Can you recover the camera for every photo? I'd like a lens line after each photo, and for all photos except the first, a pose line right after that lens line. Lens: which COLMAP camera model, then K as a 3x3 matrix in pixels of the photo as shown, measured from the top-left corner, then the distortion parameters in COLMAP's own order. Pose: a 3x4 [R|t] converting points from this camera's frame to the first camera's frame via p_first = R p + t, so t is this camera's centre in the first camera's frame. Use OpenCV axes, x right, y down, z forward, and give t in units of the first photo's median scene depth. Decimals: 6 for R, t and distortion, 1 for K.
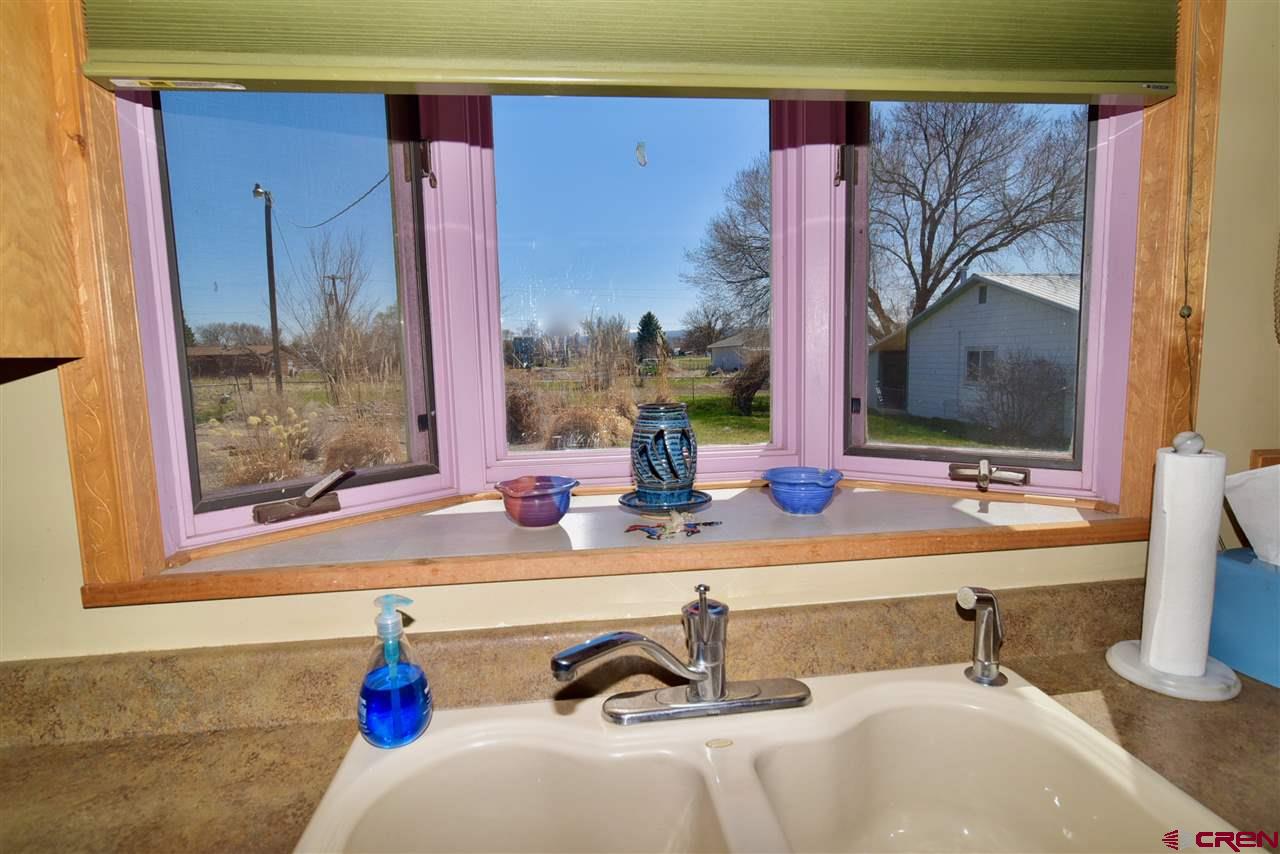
lens RADIAL K [[641.5, 0, 638.2], [0, 641.5, 429.8], [0, 0, 1]] dist [-0.010326, 0.004066]
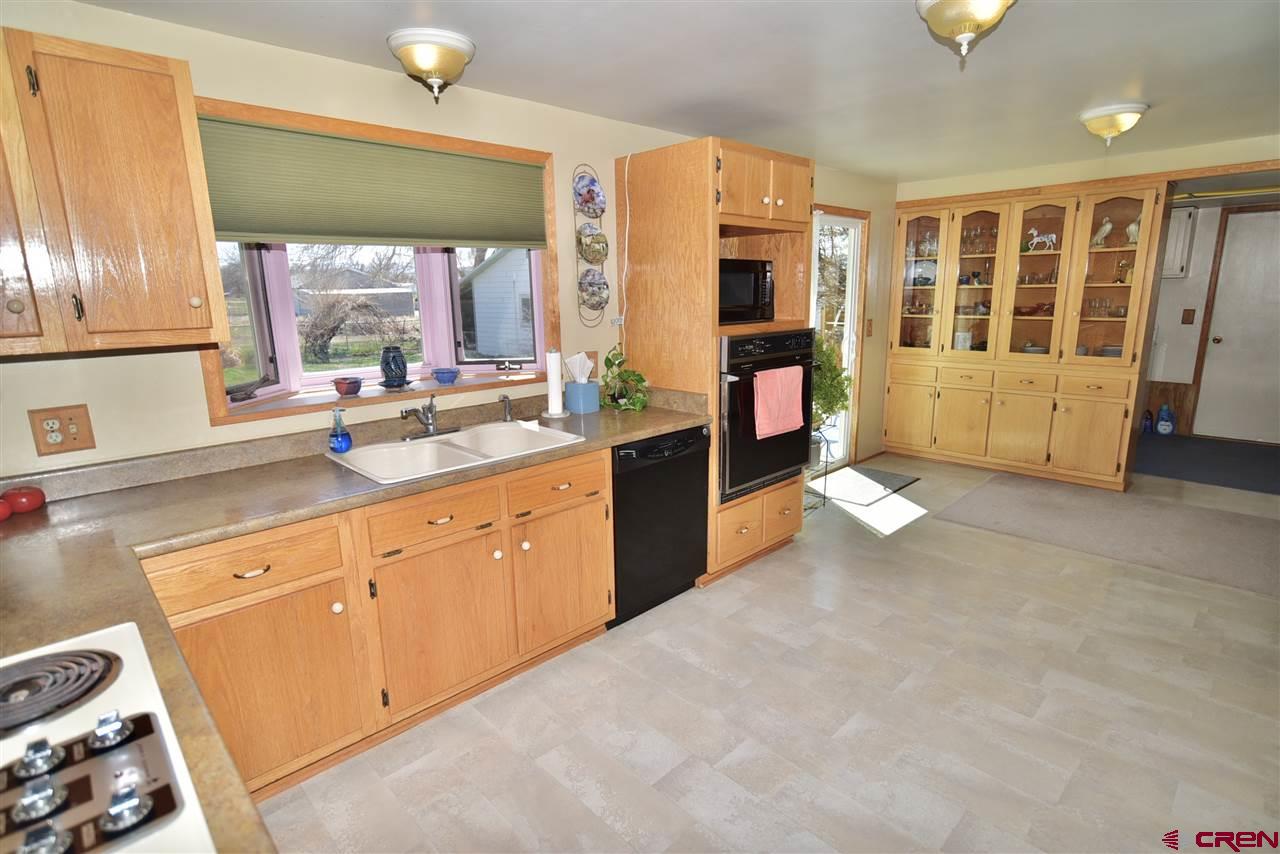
lens RADIAL K [[641.5, 0, 636.5], [0, 641.5, 434.2], [0, 0, 1]] dist [-0.010326, 0.004066]
pose [[0.801613, -0.120261, 0.585622, -0.704802], [0.064896, 0.991274, 0.114733, 0.077103], [-0.594310, -0.053967, 0.802423, -1.648230]]
